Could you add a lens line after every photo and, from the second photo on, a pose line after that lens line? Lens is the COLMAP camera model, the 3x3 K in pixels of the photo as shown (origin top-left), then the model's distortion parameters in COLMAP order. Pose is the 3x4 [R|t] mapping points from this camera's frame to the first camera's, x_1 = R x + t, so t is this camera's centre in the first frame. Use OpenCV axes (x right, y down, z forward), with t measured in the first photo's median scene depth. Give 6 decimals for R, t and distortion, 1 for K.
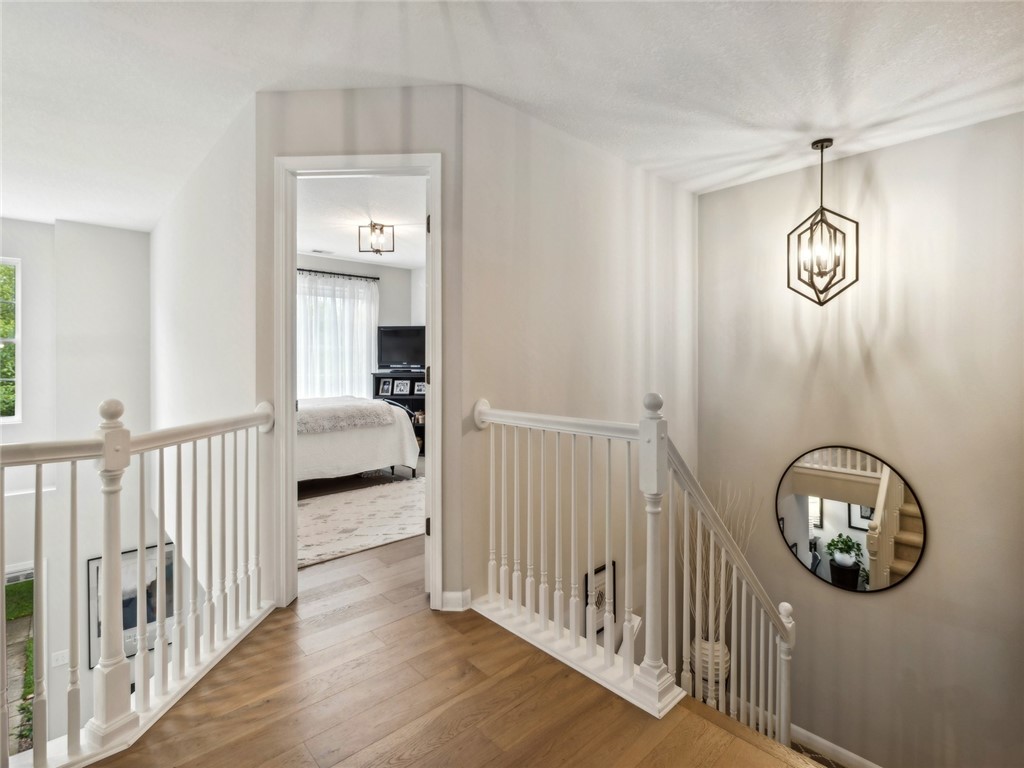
lens RADIAL K [[490.2, 0, 513.8], [0, 490.2, 372.6], [0, 0, 1]] dist [0.000487, 0.000104]
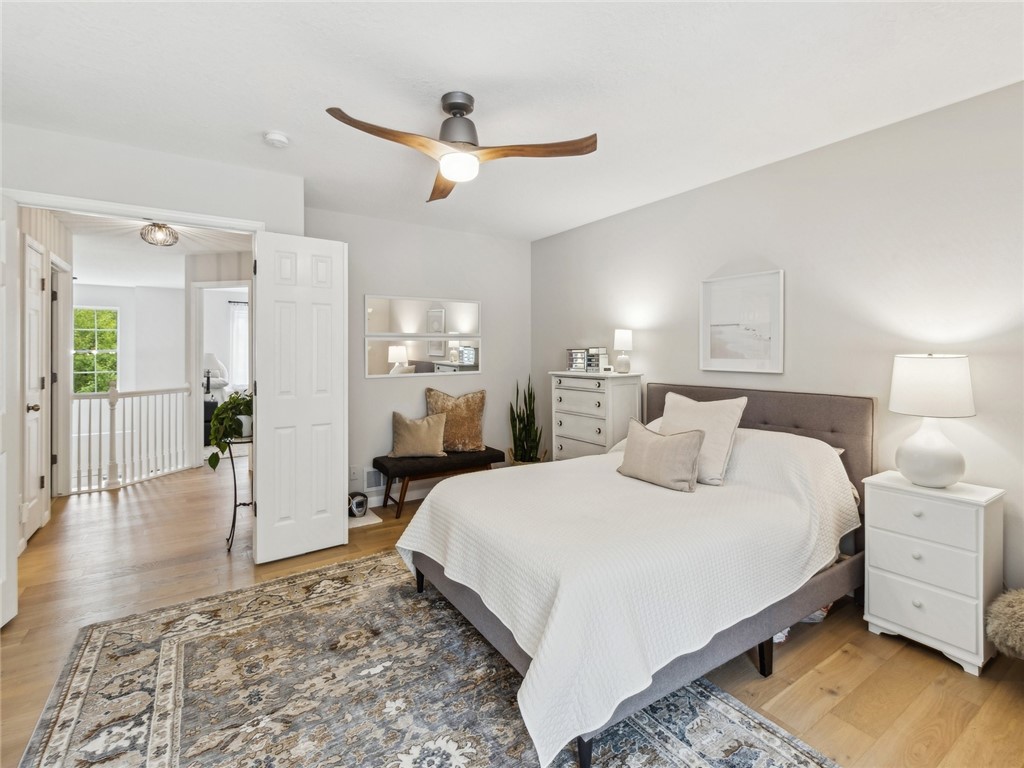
lens RADIAL K [[479.0, 0, 506.8], [0, 479.0, 353.7], [0, 0, 1]] dist [-0.000837, 0.000167]
pose [[0.982808, -0.003597, -0.184597, 1.454552], [0.002040, 0.999961, -0.008625, -0.060559], [0.184621, 0.008100, 0.982776, -1.027006]]
